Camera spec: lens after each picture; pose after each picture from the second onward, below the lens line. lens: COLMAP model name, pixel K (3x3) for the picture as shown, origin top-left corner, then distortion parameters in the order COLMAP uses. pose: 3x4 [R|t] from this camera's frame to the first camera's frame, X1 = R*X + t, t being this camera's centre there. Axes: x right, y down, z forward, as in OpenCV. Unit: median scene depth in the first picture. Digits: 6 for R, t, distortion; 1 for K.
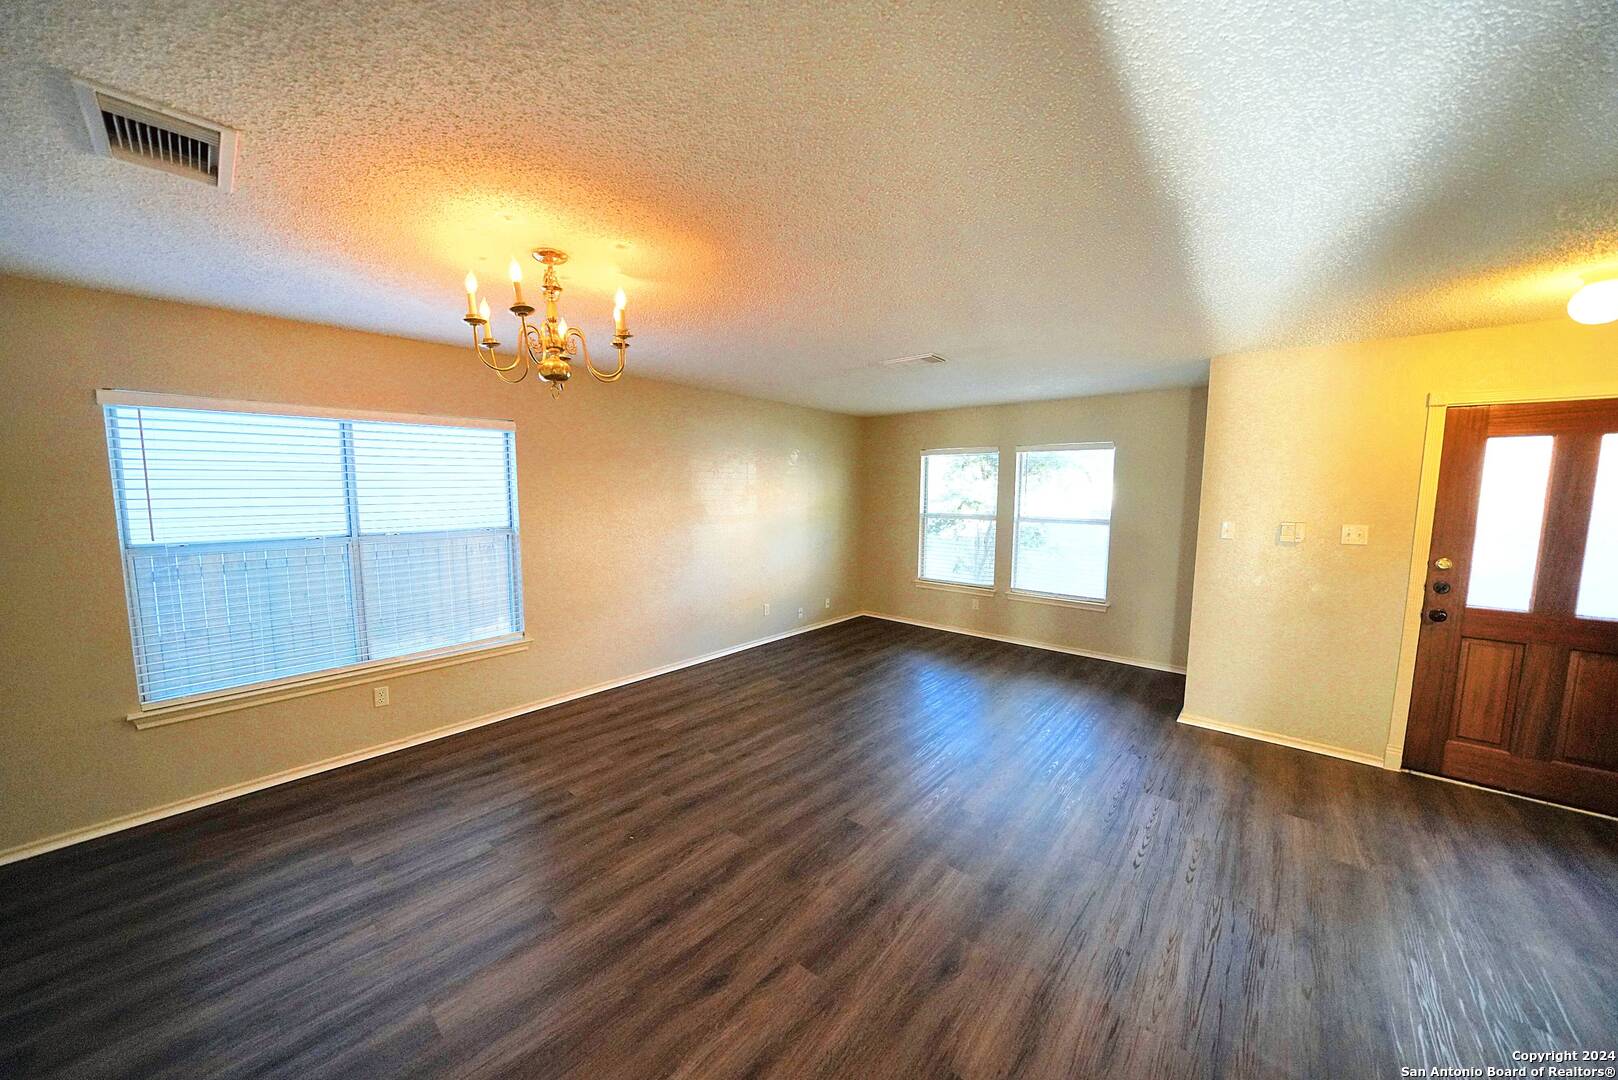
lens RADIAL K [[556.3, 0, 785.1], [0, 556.3, 546.8], [0, 0, 1]] dist [-0.019497, 0.001459]
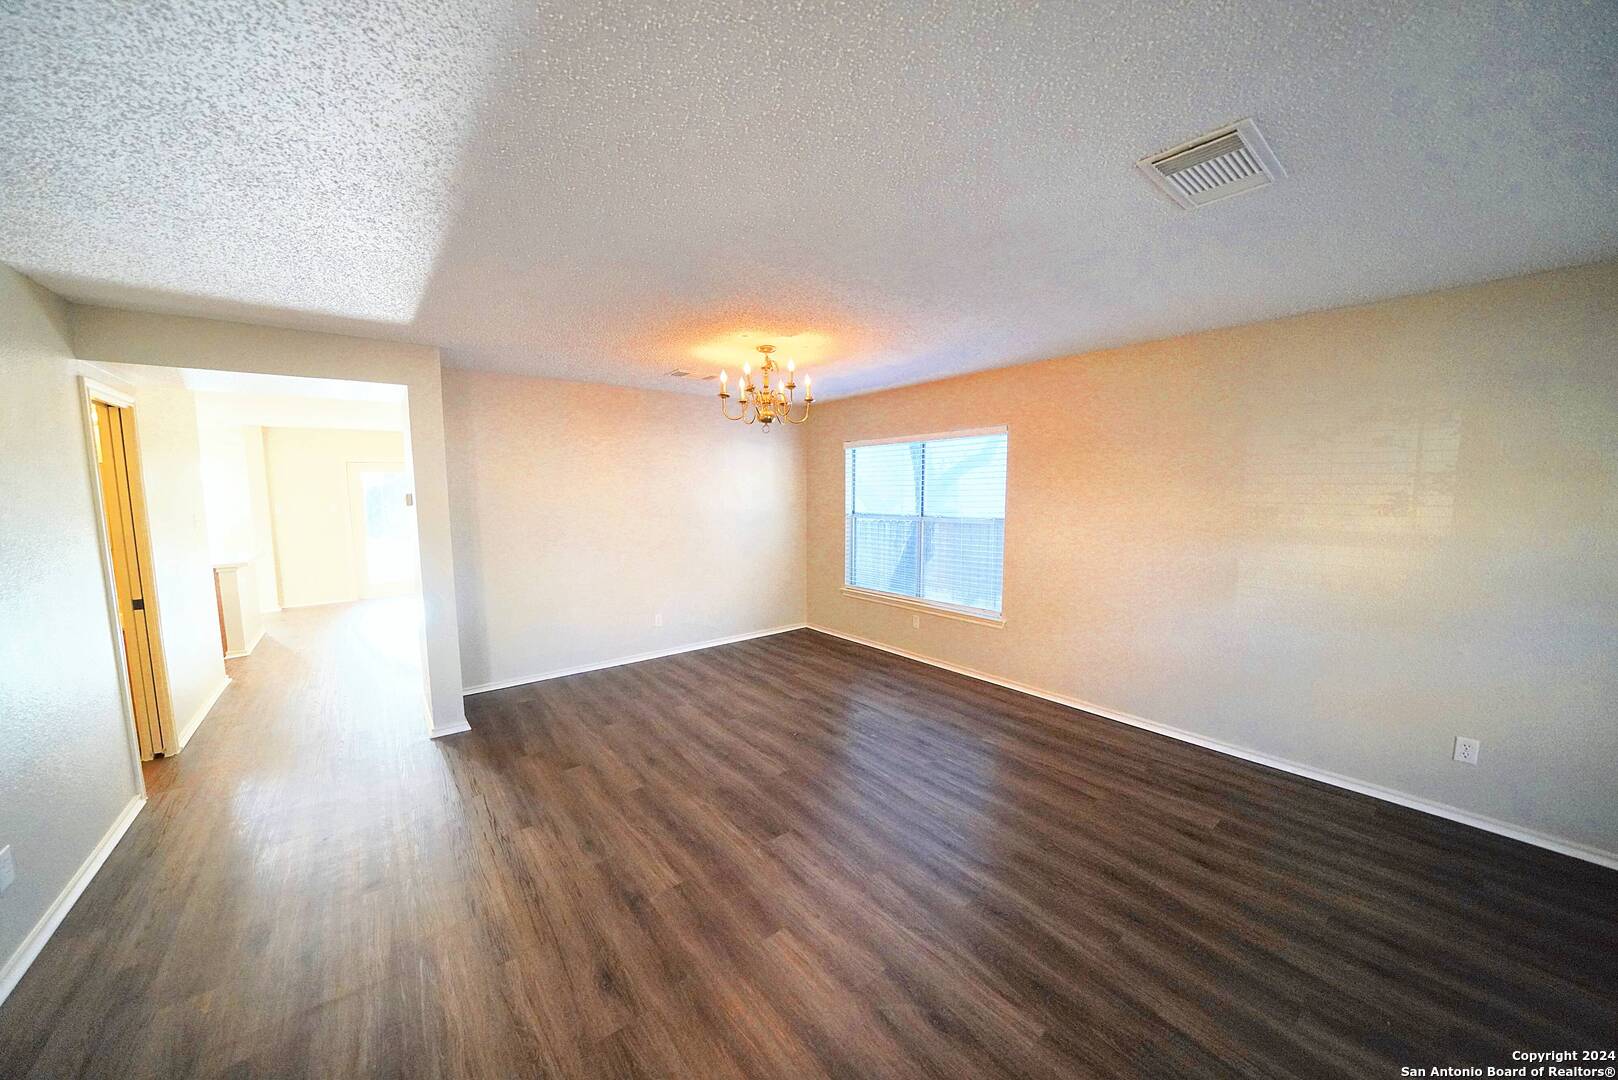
lens RADIAL K [[556.3, 0, 809.1], [0, 556.3, 542.7], [0, 0, 1]] dist [-0.019497, 0.001459]
pose [[-0.150913, 0.098368, -0.983641, 0.855884], [-0.096425, 0.988827, 0.113680, -0.097251], [0.983833, 0.112004, -0.139741, 0.952423]]
